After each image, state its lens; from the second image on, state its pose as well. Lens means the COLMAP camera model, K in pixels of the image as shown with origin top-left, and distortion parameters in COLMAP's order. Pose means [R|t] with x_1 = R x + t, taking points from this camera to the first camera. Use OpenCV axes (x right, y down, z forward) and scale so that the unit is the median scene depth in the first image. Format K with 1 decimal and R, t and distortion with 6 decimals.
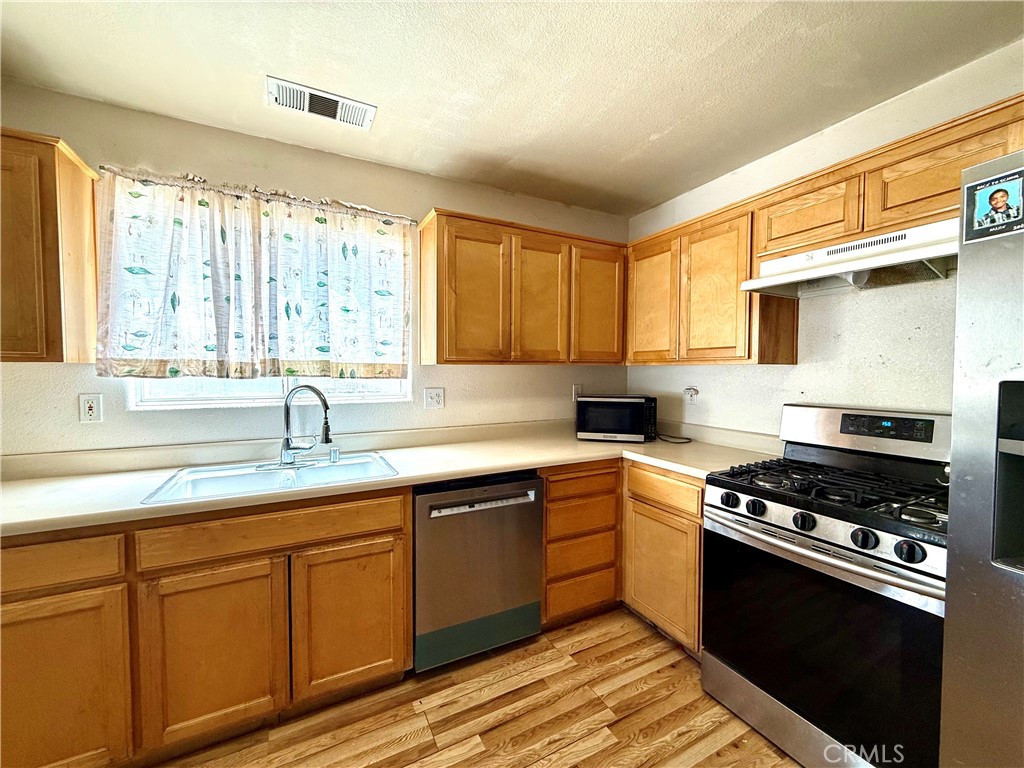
lens RADIAL K [[411.4, 0, 509.1], [0, 411.4, 384.6], [0, 0, 1]] dist [0.000570, 0.000311]
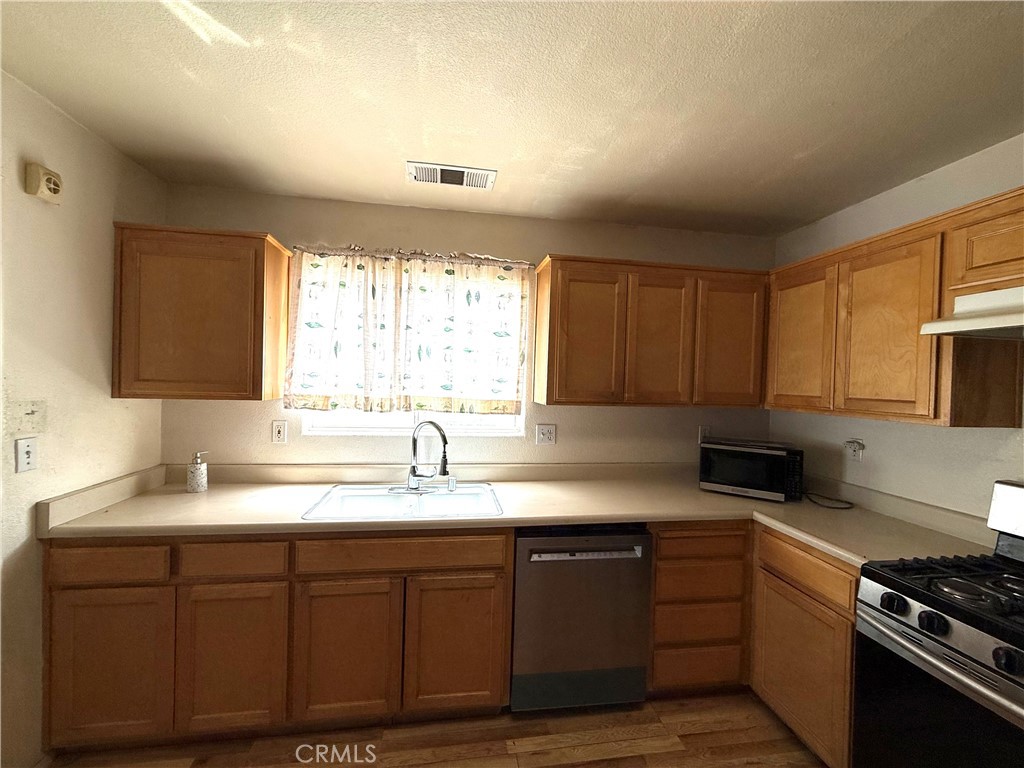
lens RADIAL K [[411.4, 0, 507.9], [0, 411.4, 384.1], [0, 0, 1]] dist [0.000570, 0.000311]
pose [[0.947424, 0.028848, -0.318679, 0.062357], [-0.038184, 0.999004, -0.023089, -0.080876], [0.317695, 0.034044, 0.947582, 0.000170]]
